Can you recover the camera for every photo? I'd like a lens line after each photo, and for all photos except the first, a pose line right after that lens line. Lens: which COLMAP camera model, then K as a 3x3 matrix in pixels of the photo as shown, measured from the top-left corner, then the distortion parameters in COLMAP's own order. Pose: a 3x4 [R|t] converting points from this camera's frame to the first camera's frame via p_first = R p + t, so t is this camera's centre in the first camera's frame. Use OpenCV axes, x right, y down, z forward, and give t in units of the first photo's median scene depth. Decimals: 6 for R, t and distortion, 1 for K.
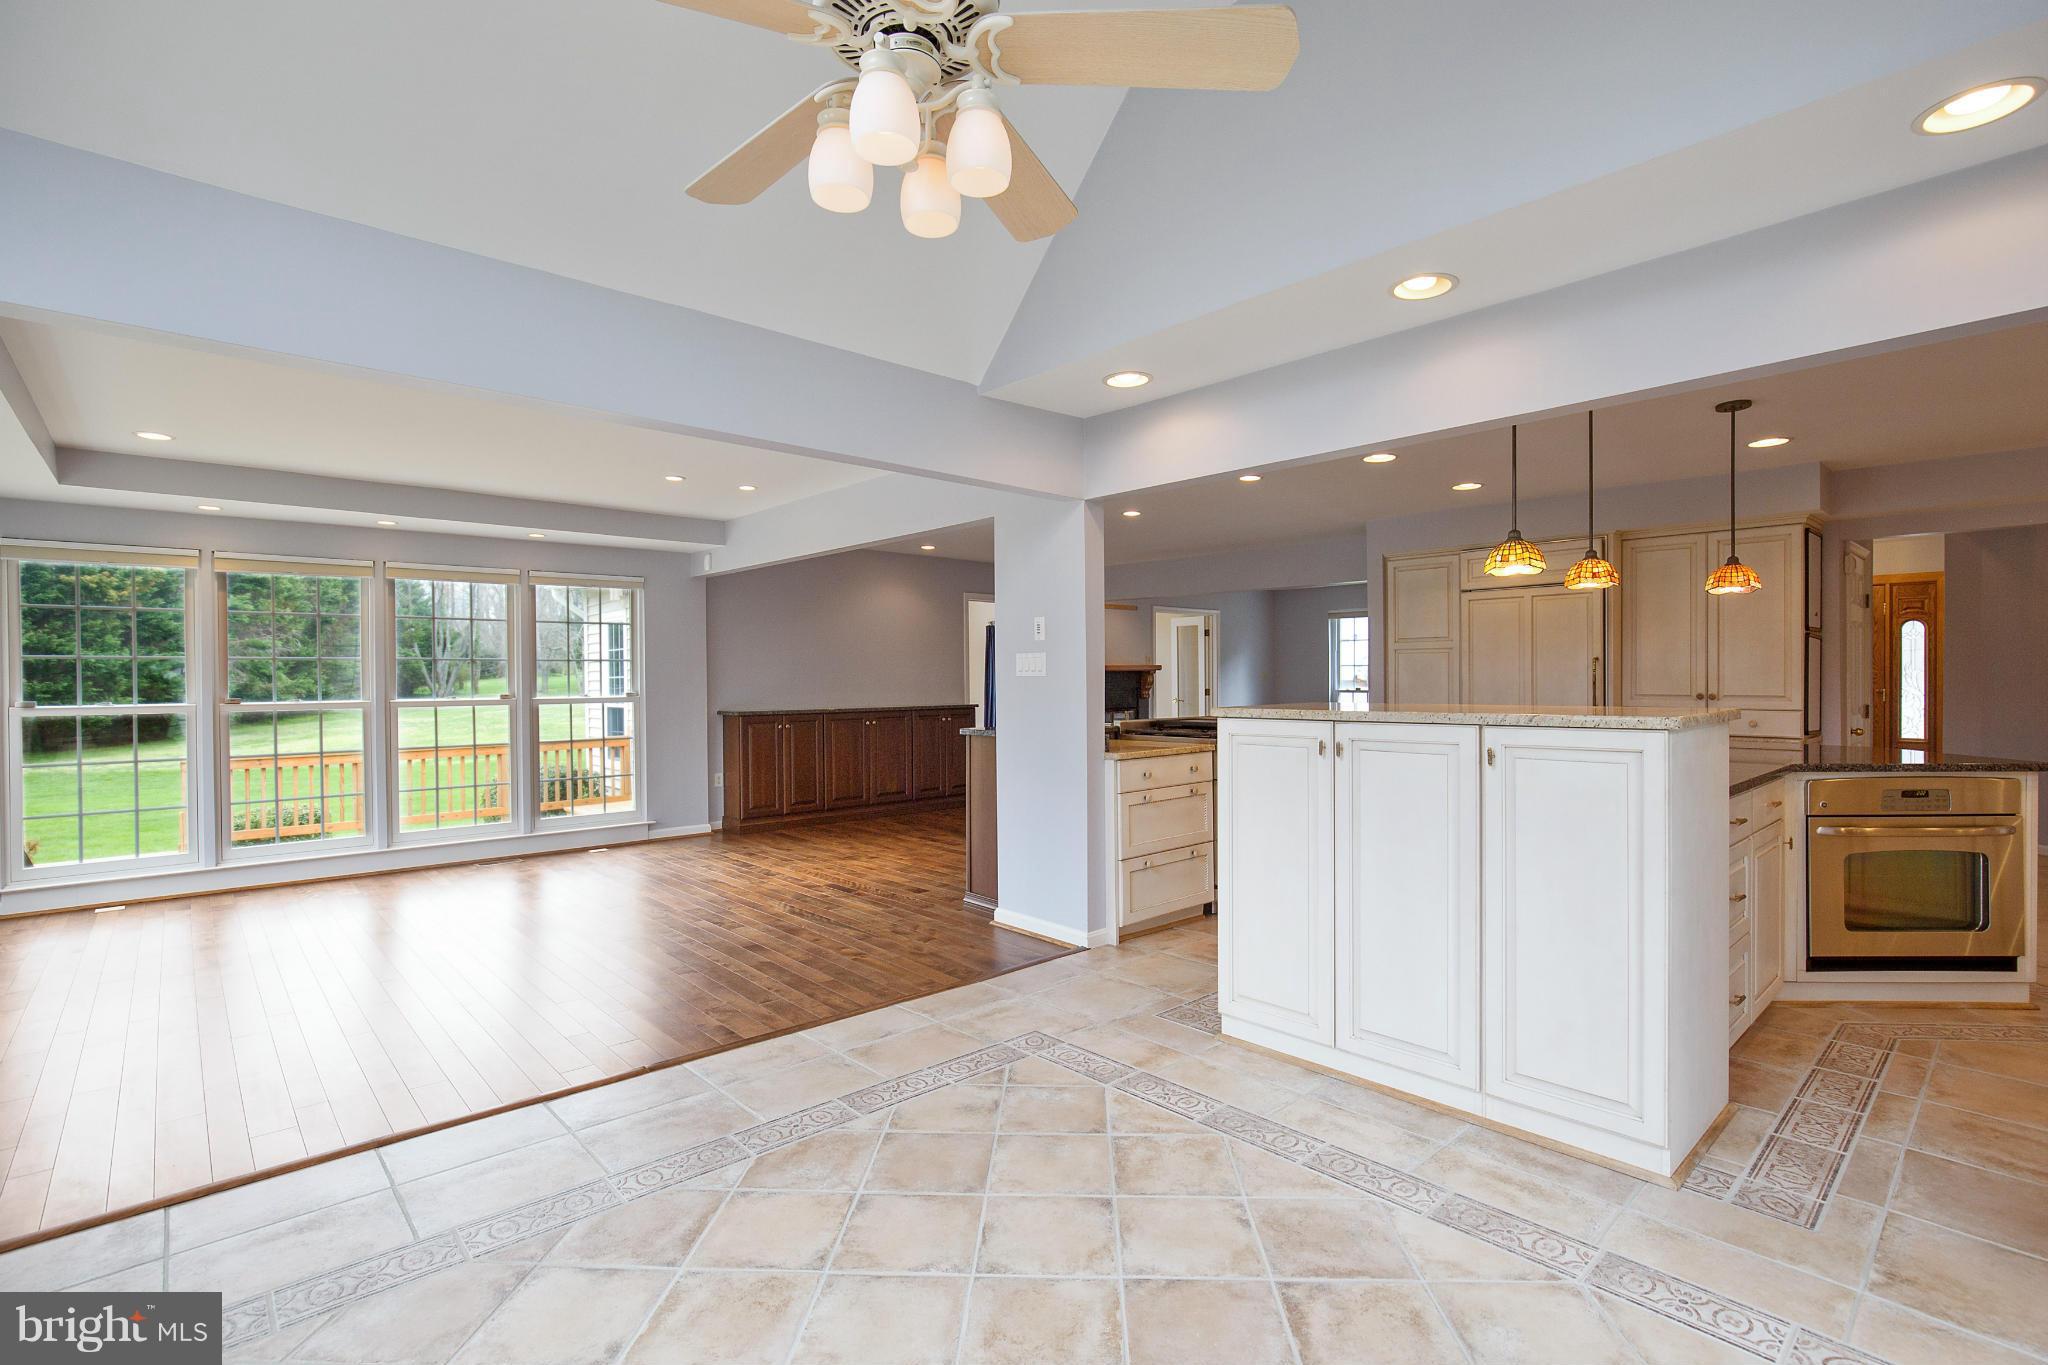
lens RADIAL K [[944.5, 0, 1024.8], [0, 944.5, 682.7], [0, 0, 1]] dist [-0.022637, 0.004400]
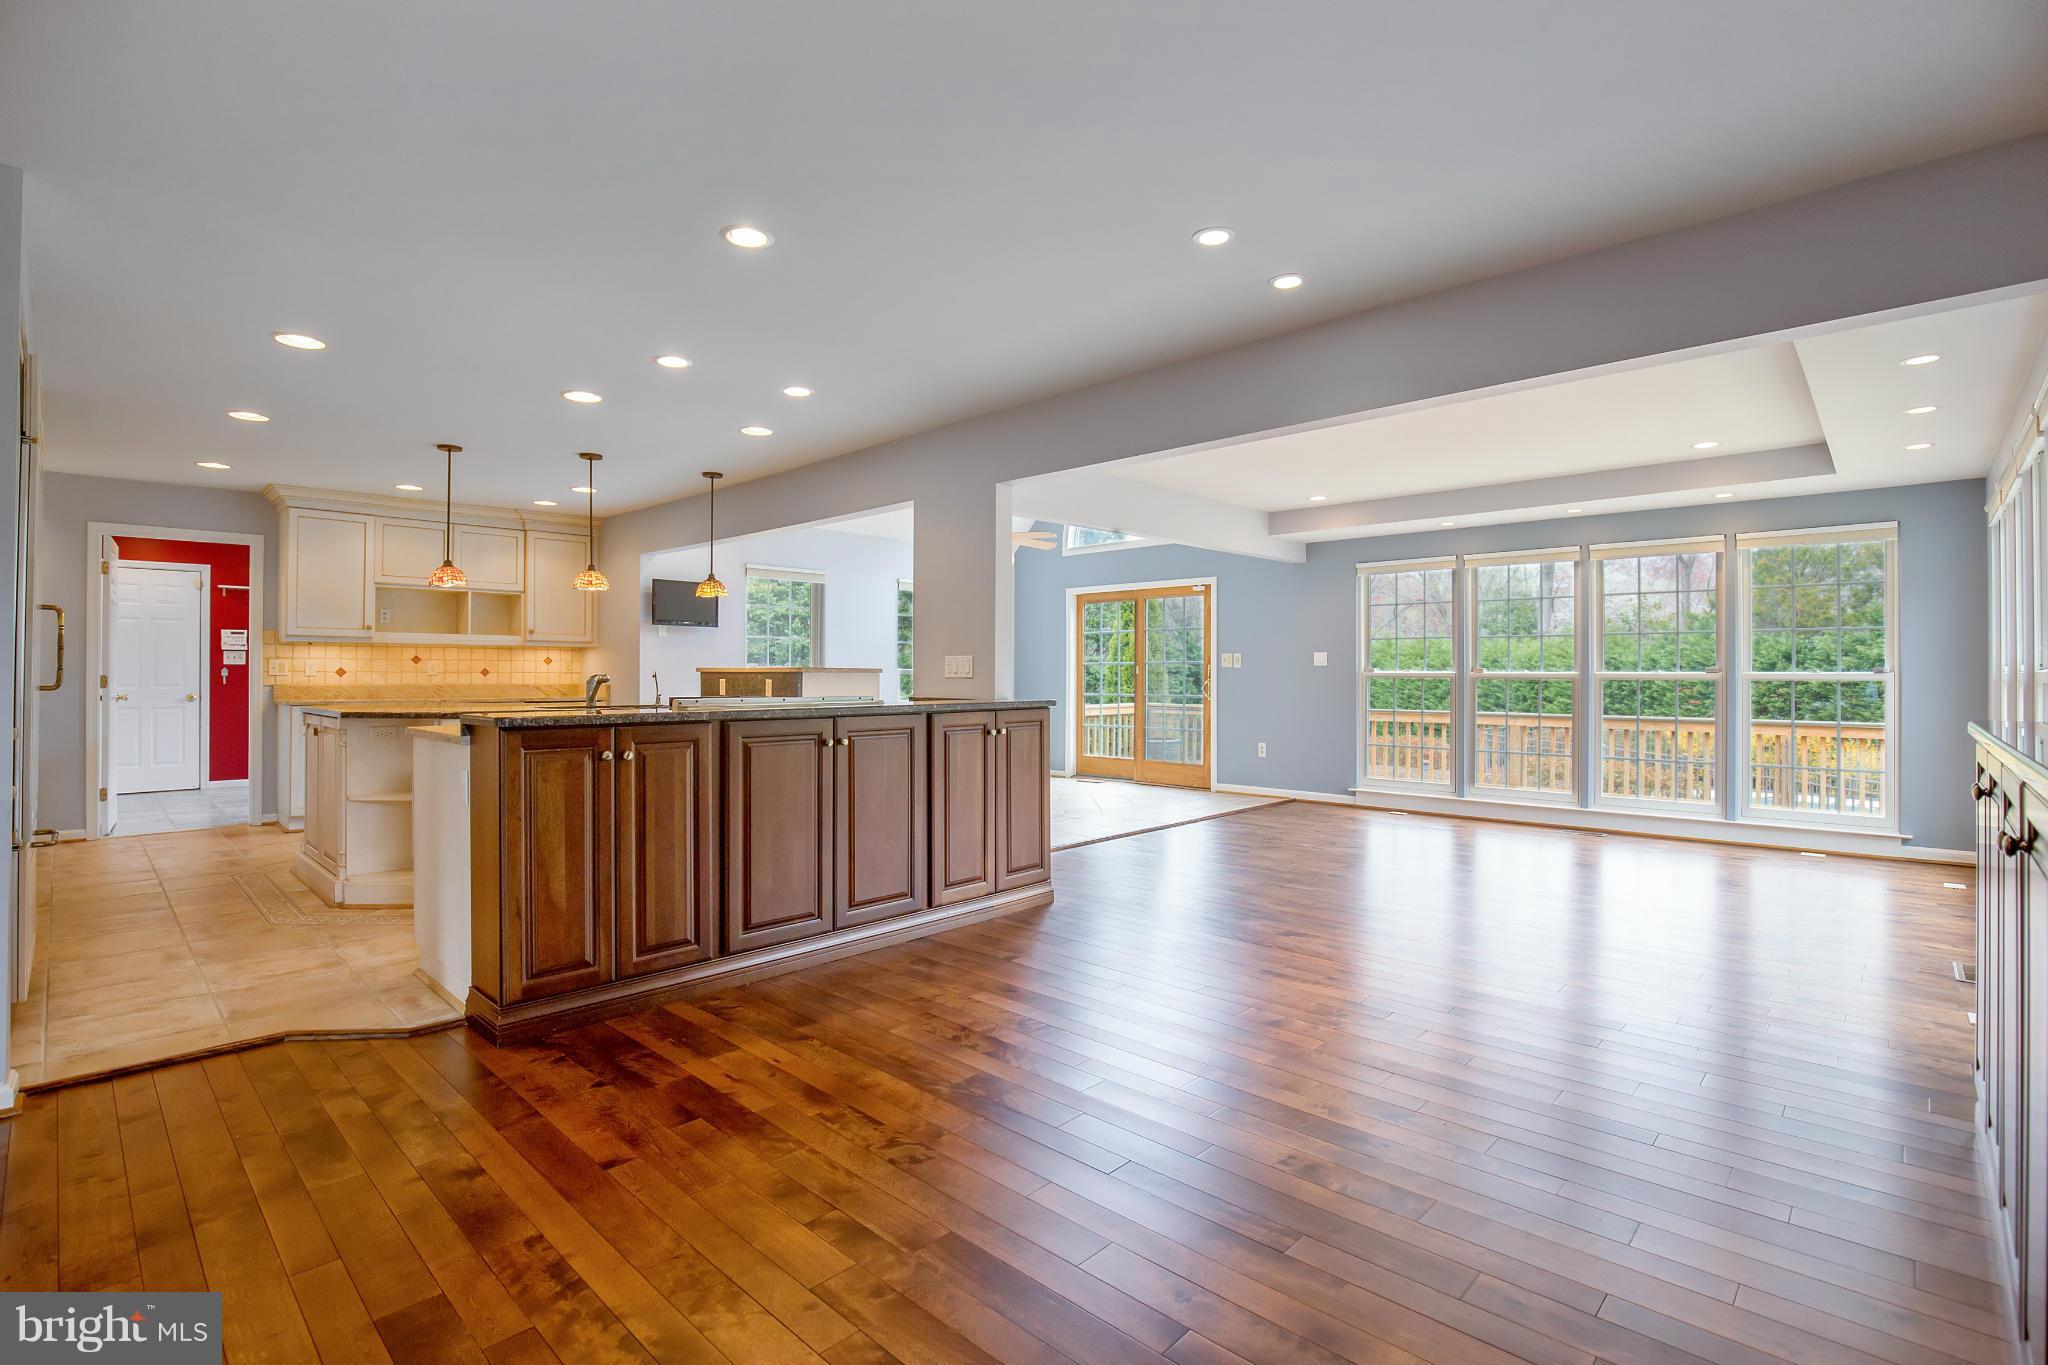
lens RADIAL K [[944.5, 0, 1008.0], [0, 944.5, 673.1], [0, 0, 1]] dist [-0.022637, 0.004400]
pose [[-0.995960, 0.002652, -0.089762, 0.132213], [0.002178, 0.999983, 0.005371, 0.023545], [0.089775, 0.005153, -0.995949, 2.751979]]
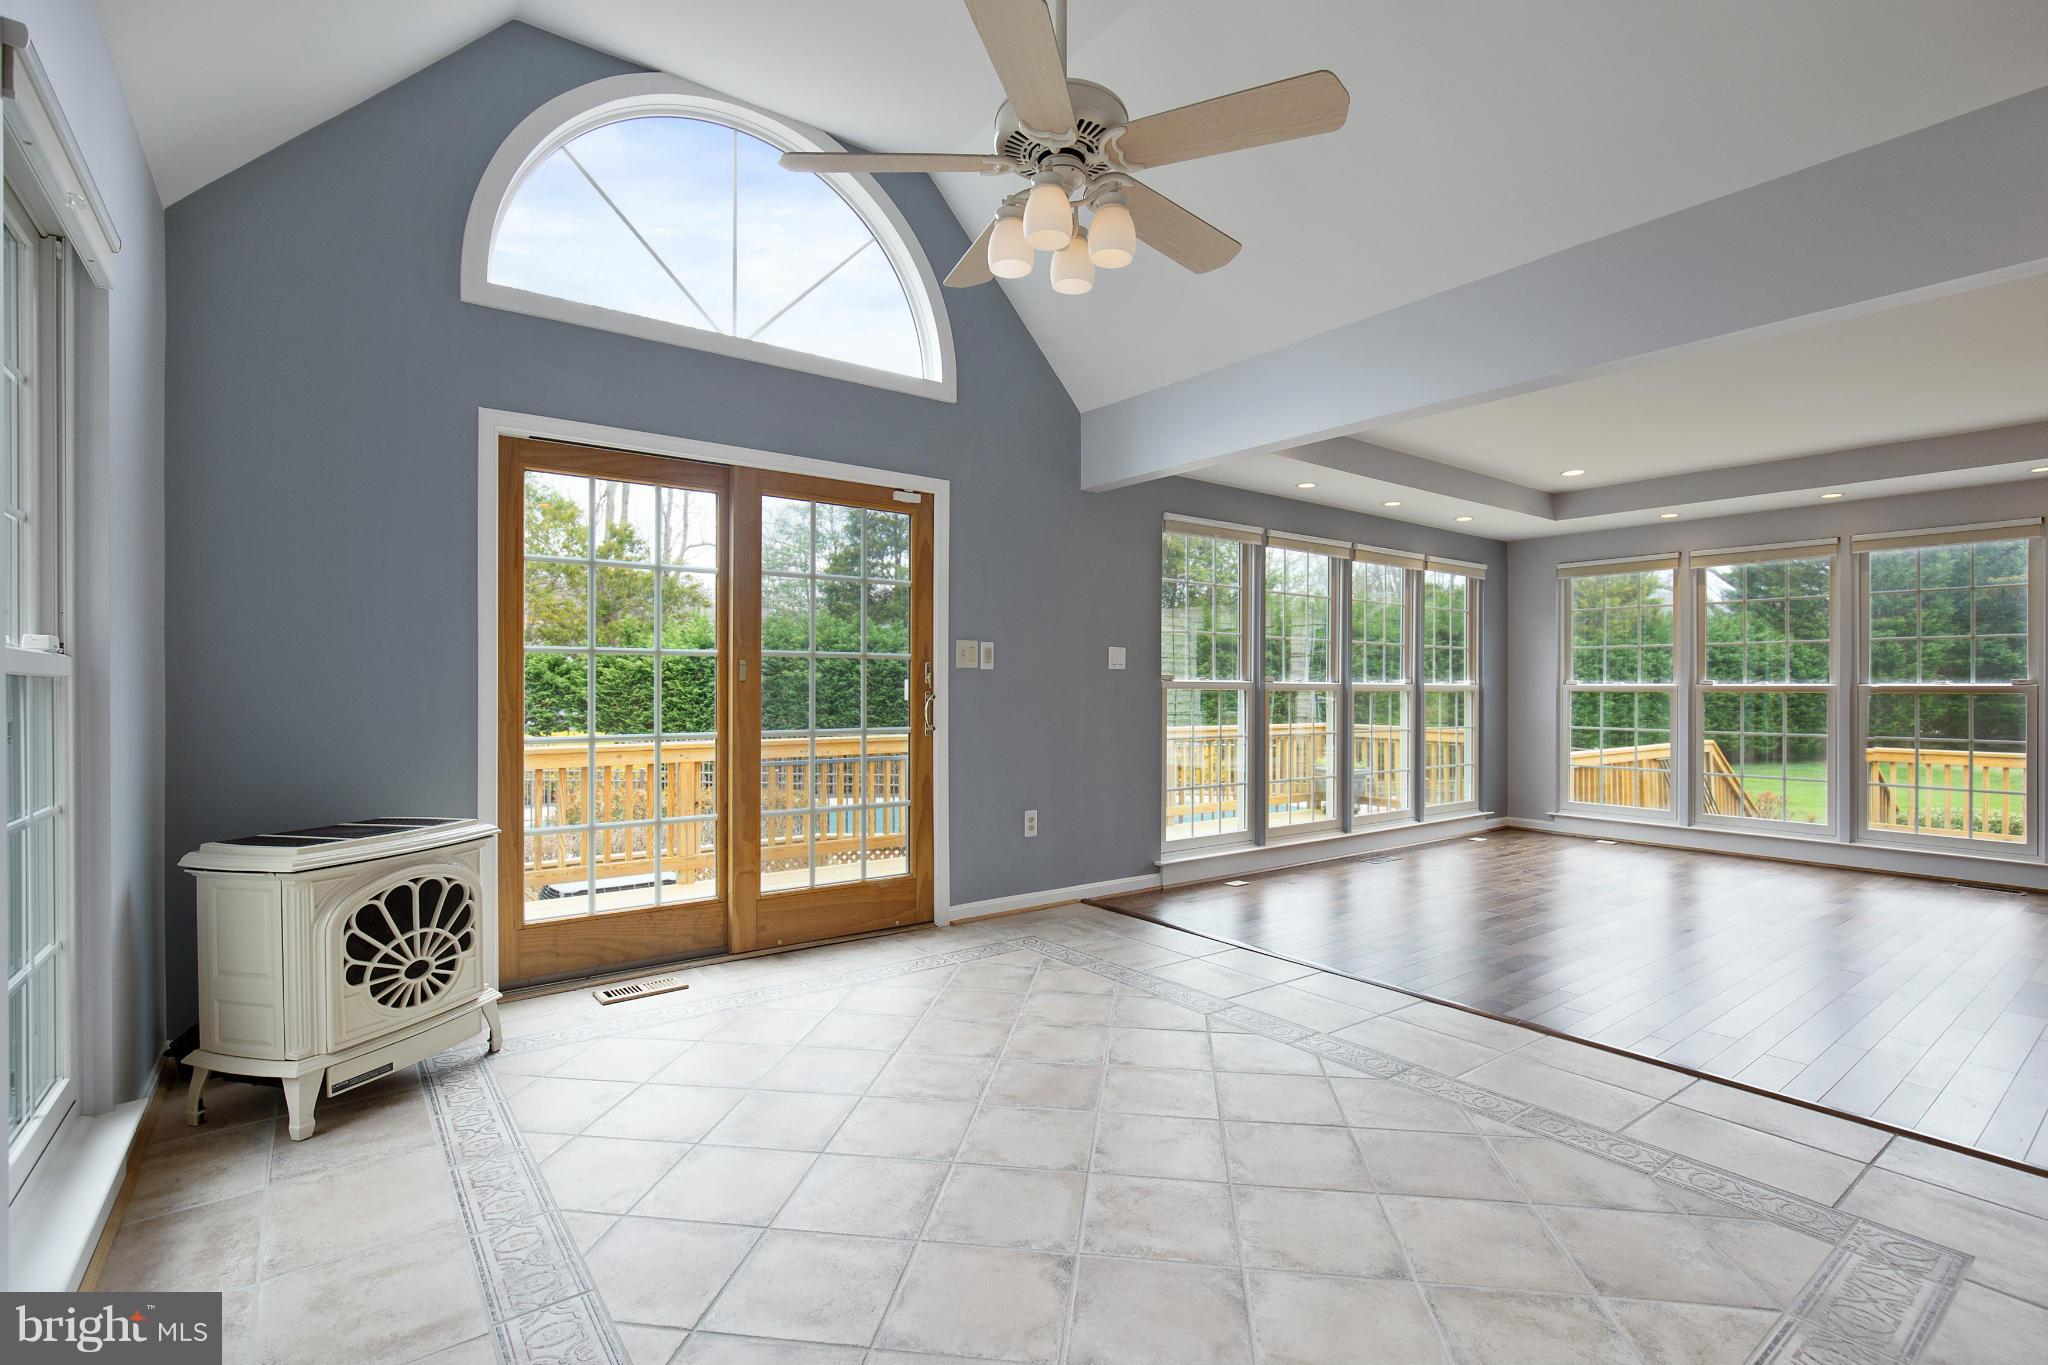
lens RADIAL K [[944.5, 0, 1034.8], [0, 944.5, 685.3], [0, 0, 1]] dist [-0.022637, 0.004400]
pose [[-0.094565, 0.002092, -0.995517, 0.564884], [-0.007572, 0.999967, 0.002820, 0.041361], [0.995490, 0.007805, -0.094546, 0.490154]]
